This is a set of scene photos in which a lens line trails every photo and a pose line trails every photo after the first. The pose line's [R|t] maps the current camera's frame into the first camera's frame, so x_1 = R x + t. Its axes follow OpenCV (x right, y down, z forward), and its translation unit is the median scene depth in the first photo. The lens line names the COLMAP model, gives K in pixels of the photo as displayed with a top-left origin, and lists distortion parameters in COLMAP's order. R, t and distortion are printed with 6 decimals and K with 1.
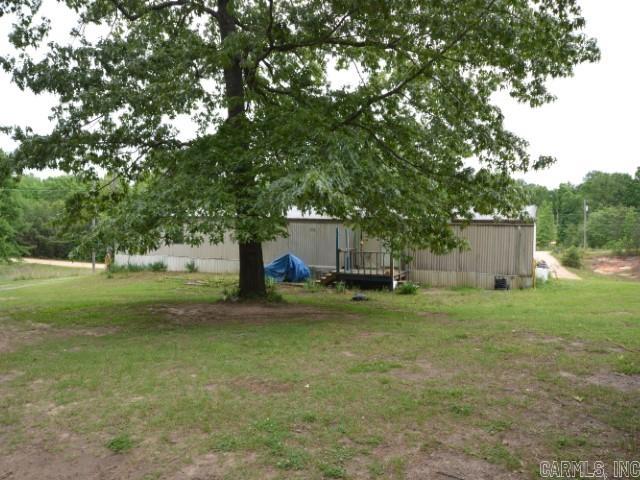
lens RADIAL K [[470.8, 0, 320.0], [0, 470.8, 240.0], [0, 0, 1]] dist [-0.006516, 0.006178]
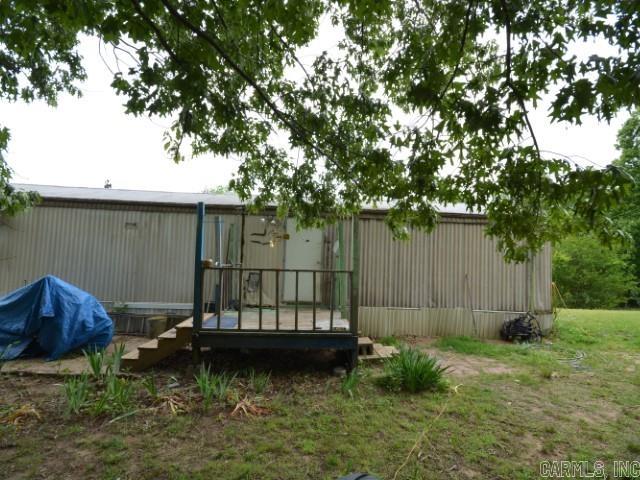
lens RADIAL K [[315.7, 0, 318.4], [0, 315.7, 240.1], [0, 0, 1]] dist [0.003120, -0.007137]
pose [[0.883413, 0.053008, 0.465587, 0.013178], [-0.003287, 0.994258, -0.106962, 0.086035], [-0.468583, 0.092961, 0.878515, 2.158808]]
